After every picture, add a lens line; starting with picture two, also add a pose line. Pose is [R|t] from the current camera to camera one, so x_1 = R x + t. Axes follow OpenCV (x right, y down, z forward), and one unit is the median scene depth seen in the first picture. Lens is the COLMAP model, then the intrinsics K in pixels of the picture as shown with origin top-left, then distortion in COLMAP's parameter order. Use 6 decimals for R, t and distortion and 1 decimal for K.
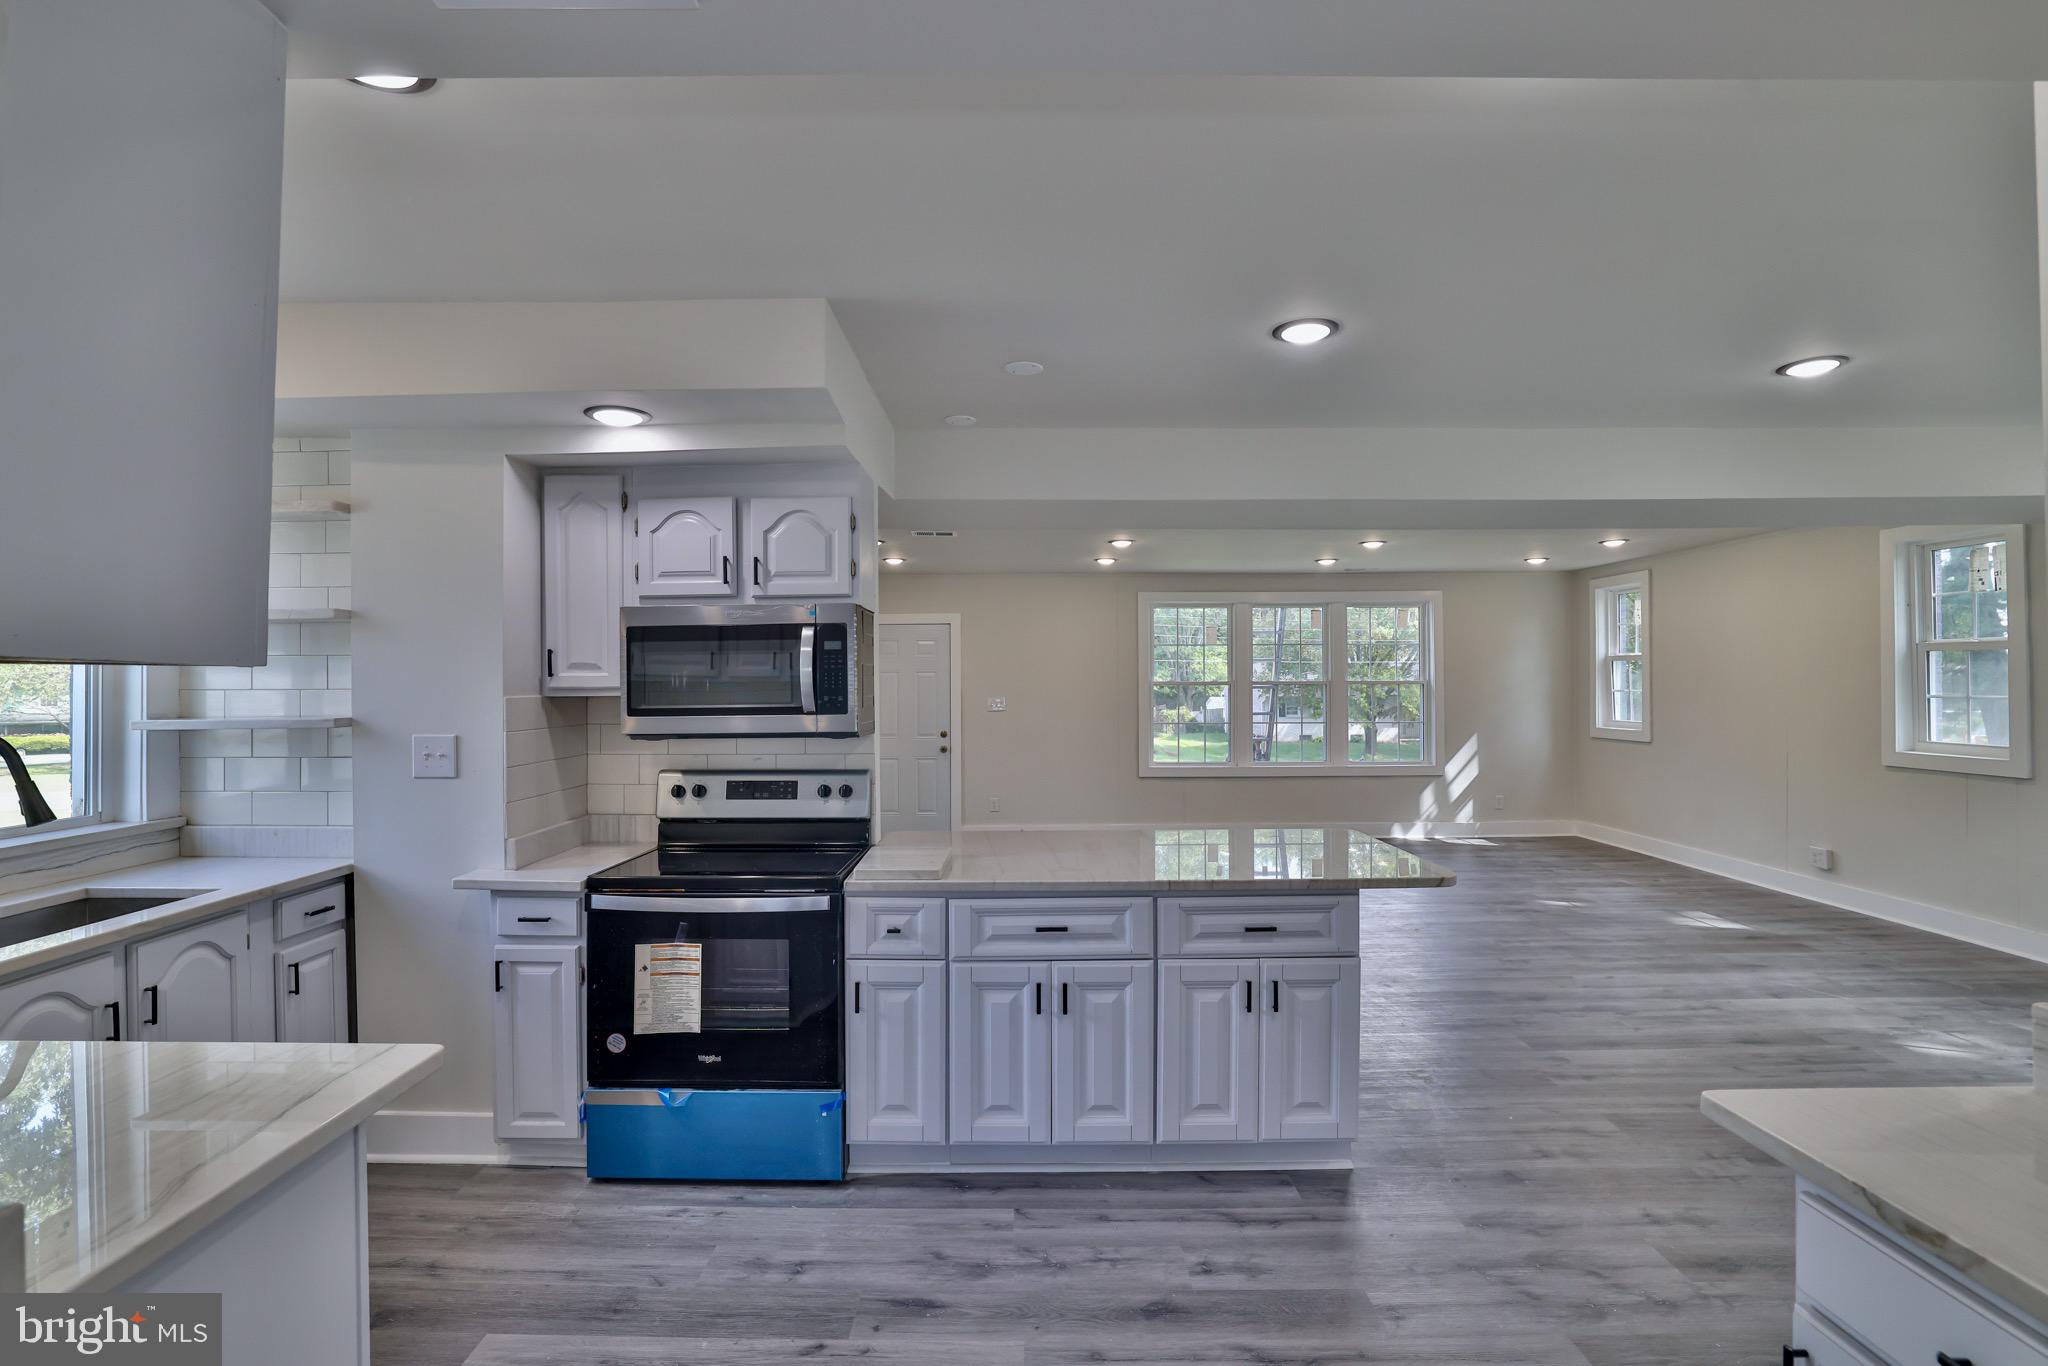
lens RADIAL K [[937.1, 0, 1007.9], [0, 937.1, 675.6], [0, 0, 1]] dist [-0.047121, 0.016888]
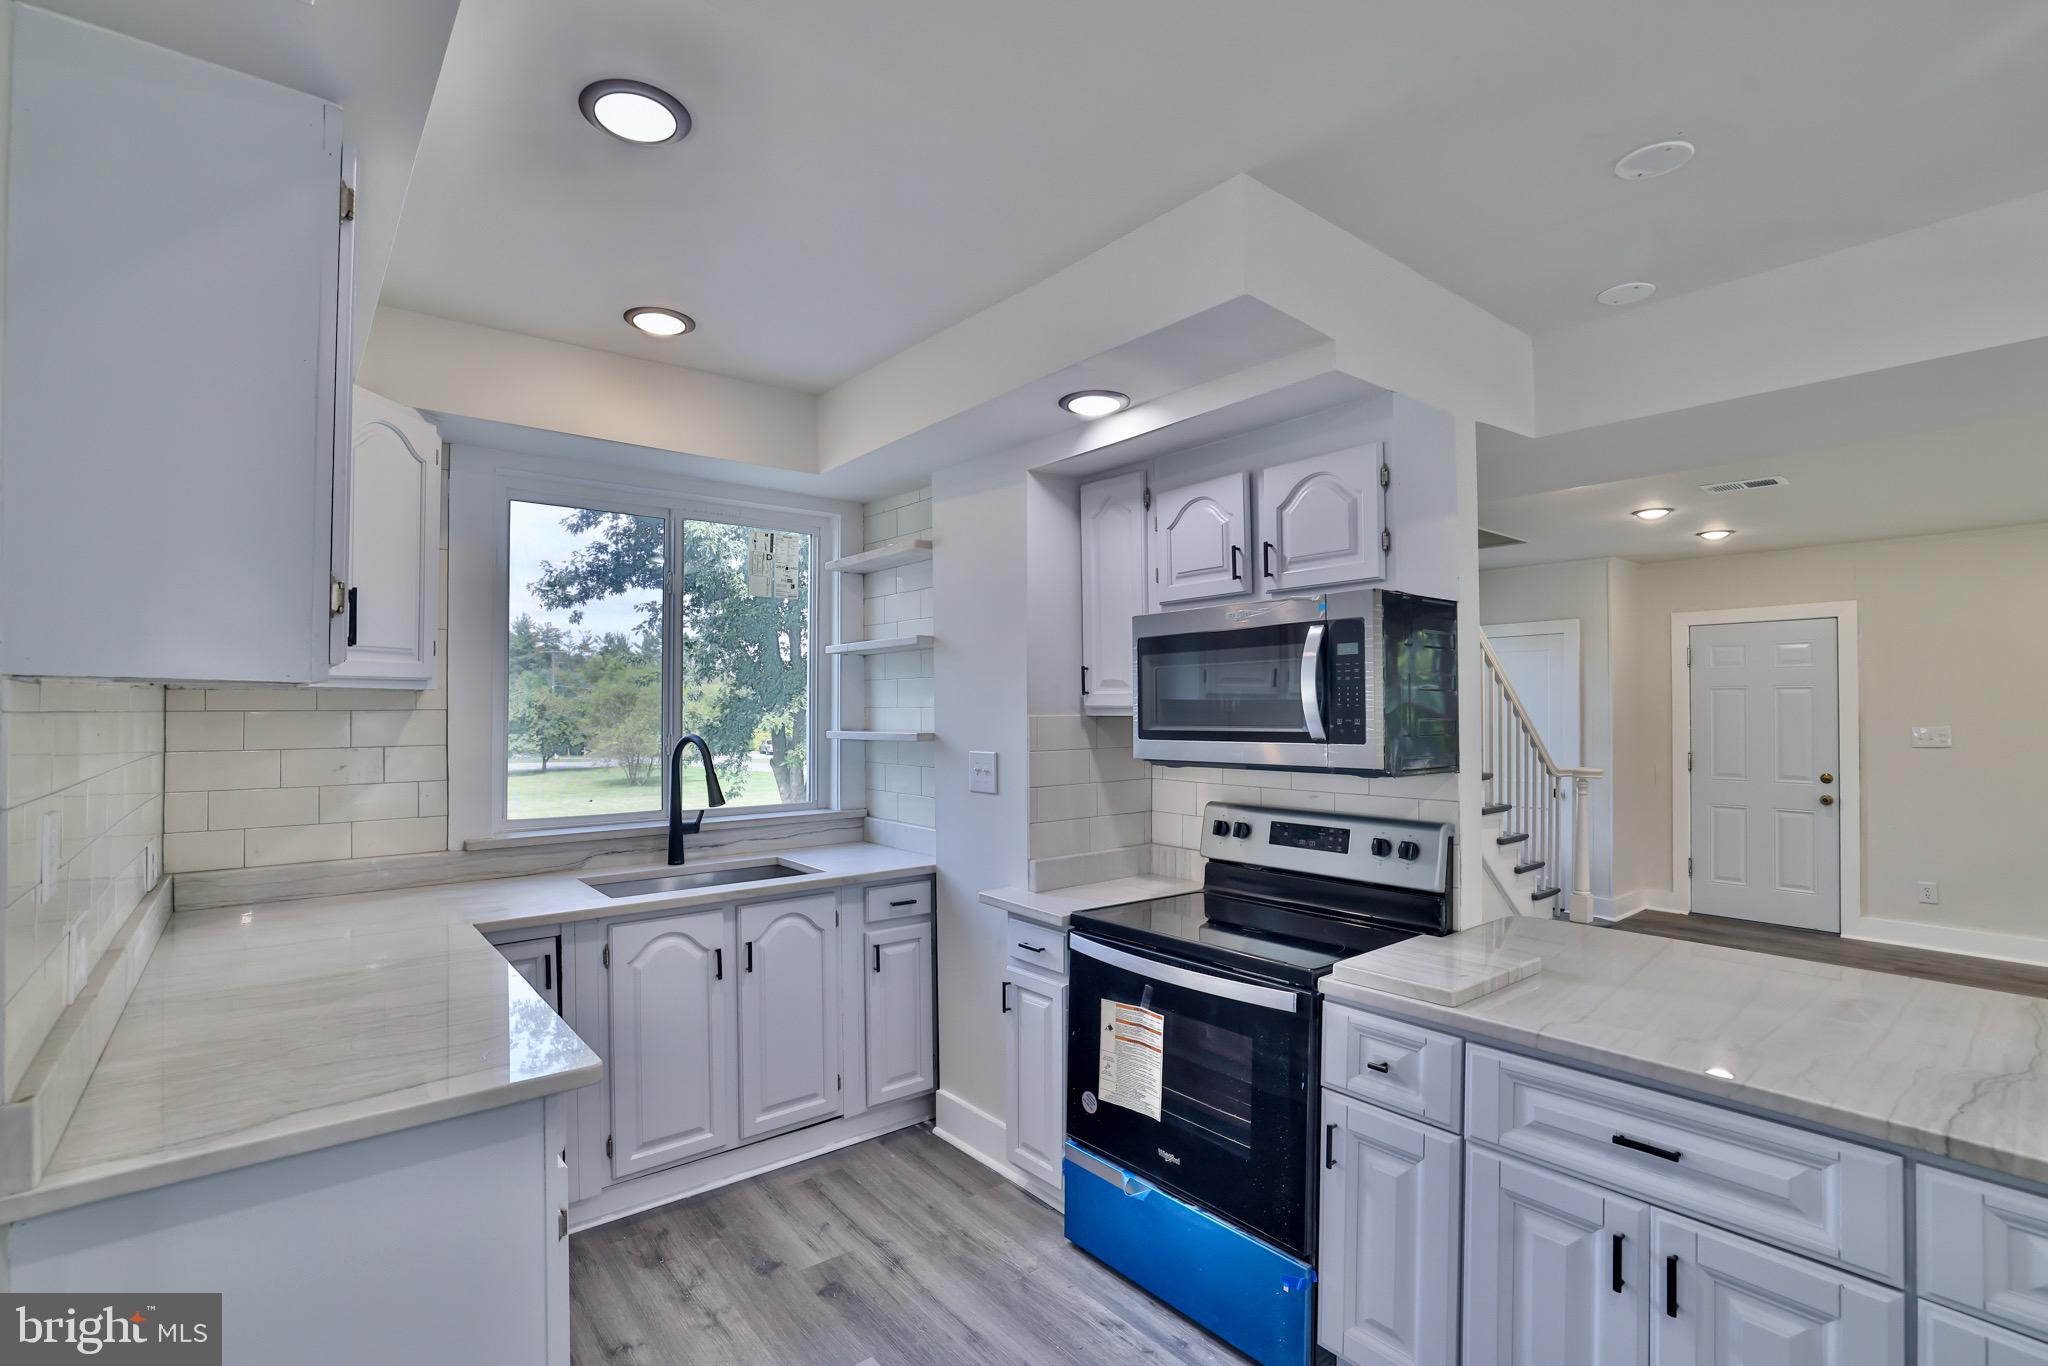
lens RADIAL K [[937.1, 0, 1007.8], [0, 937.1, 697.7], [0, 0, 1]] dist [-0.047121, 0.016888]
pose [[0.630436, -0.004376, -0.776229, 0.218554], [0.004895, 0.999987, -0.001662, 0.005632], [0.776225, -0.002752, 0.630449, 0.355028]]
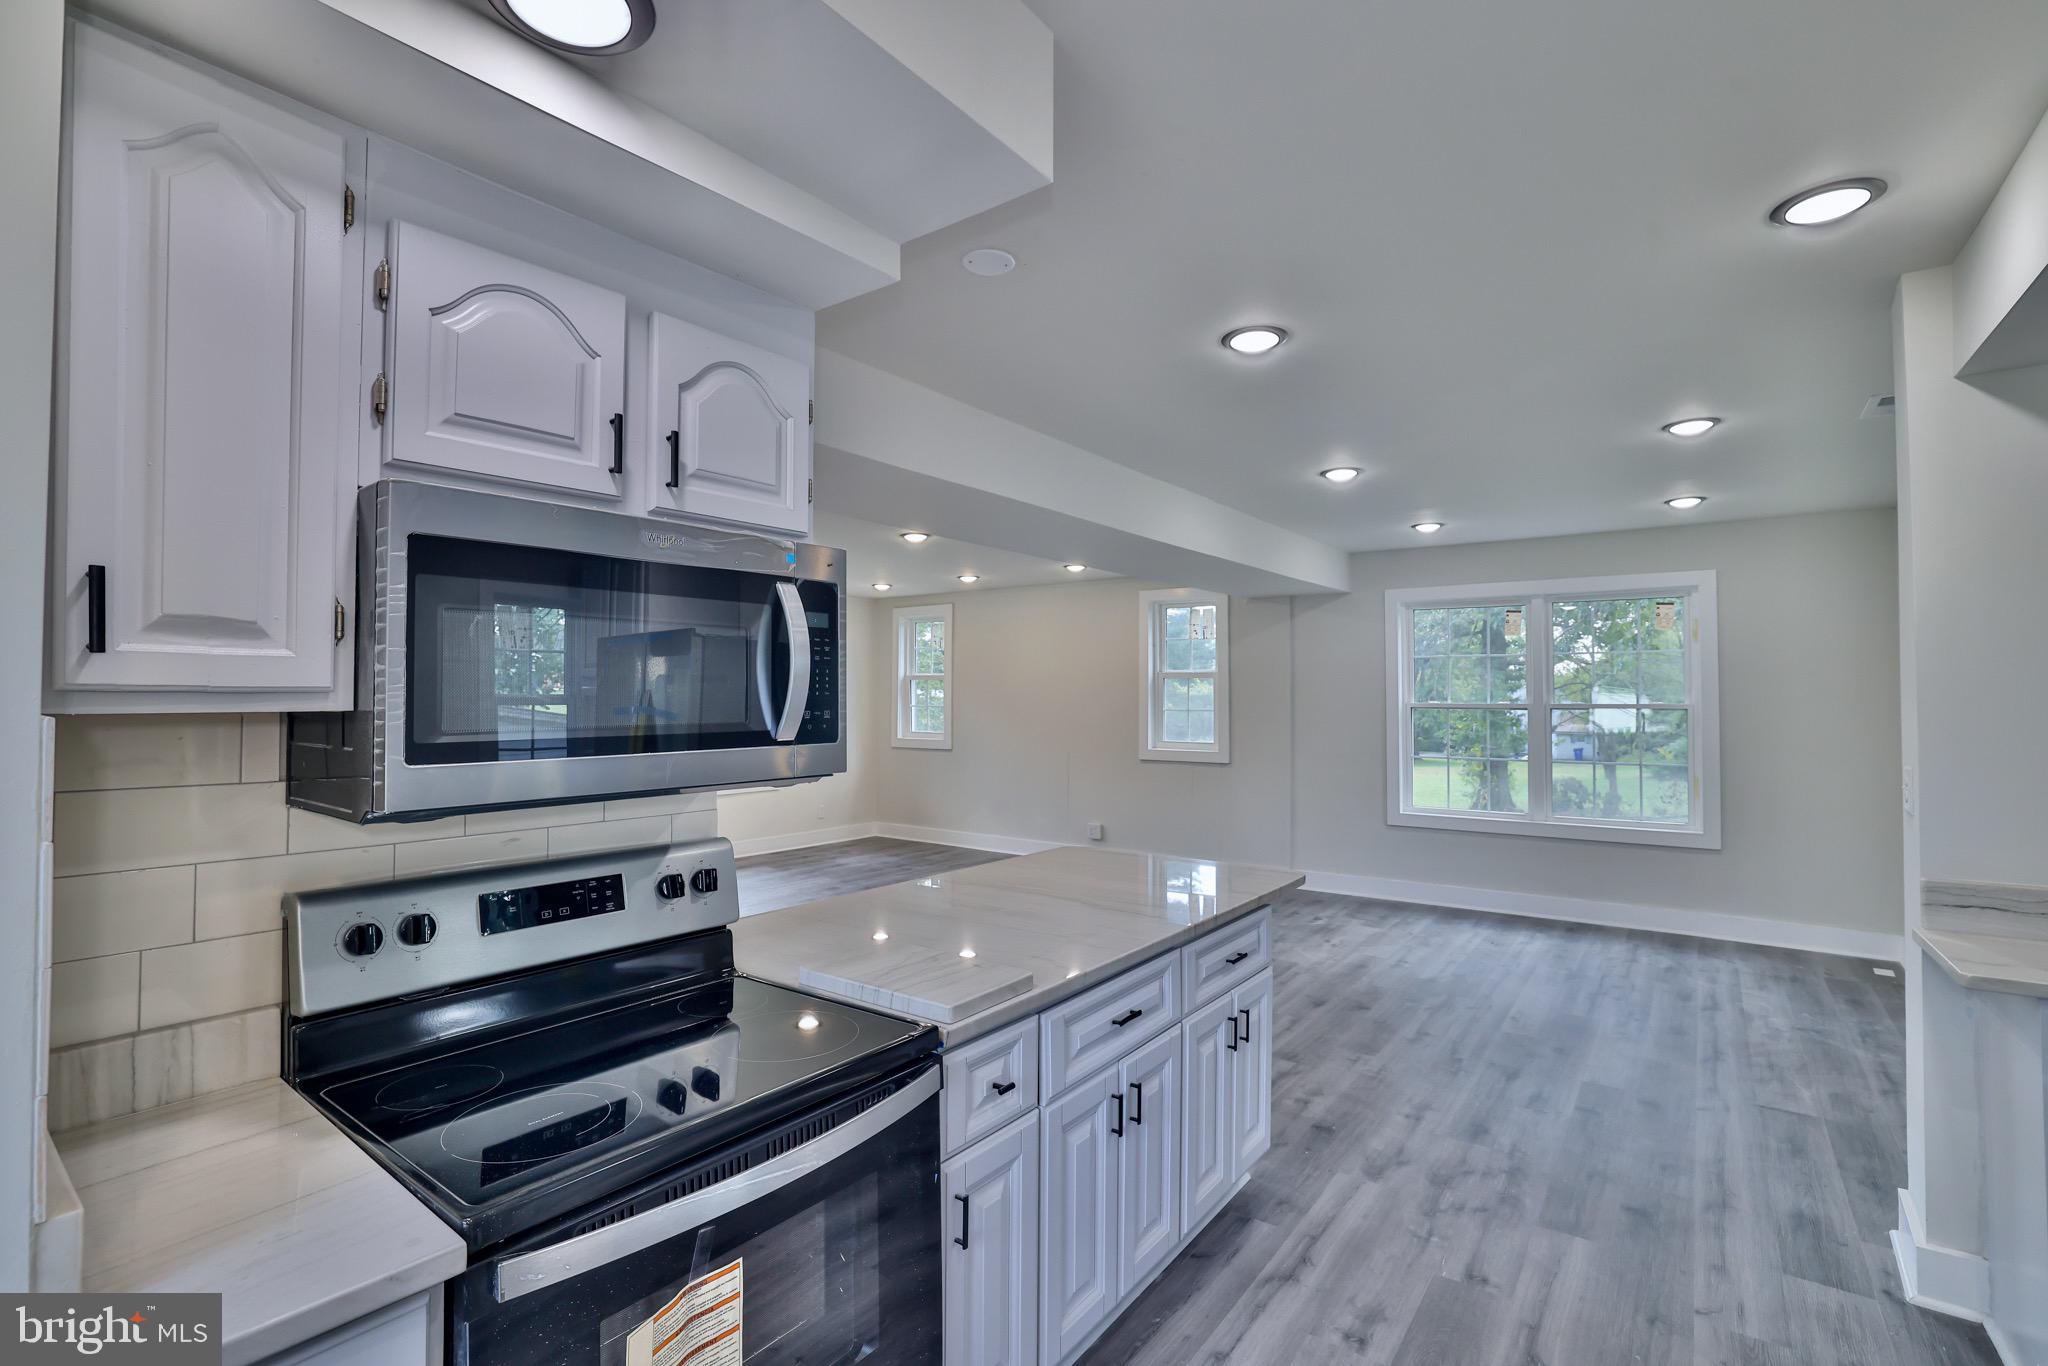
lens RADIAL K [[937.1, 0, 1014.9], [0, 937.1, 672.0], [0, 0, 1]] dist [-0.047121, 0.016888]
pose [[0.589092, 0.030864, 0.807477, -0.598206], [-0.015288, 0.999517, -0.027051, 0.012686], [-0.807922, 0.003591, 0.589279, 0.601856]]
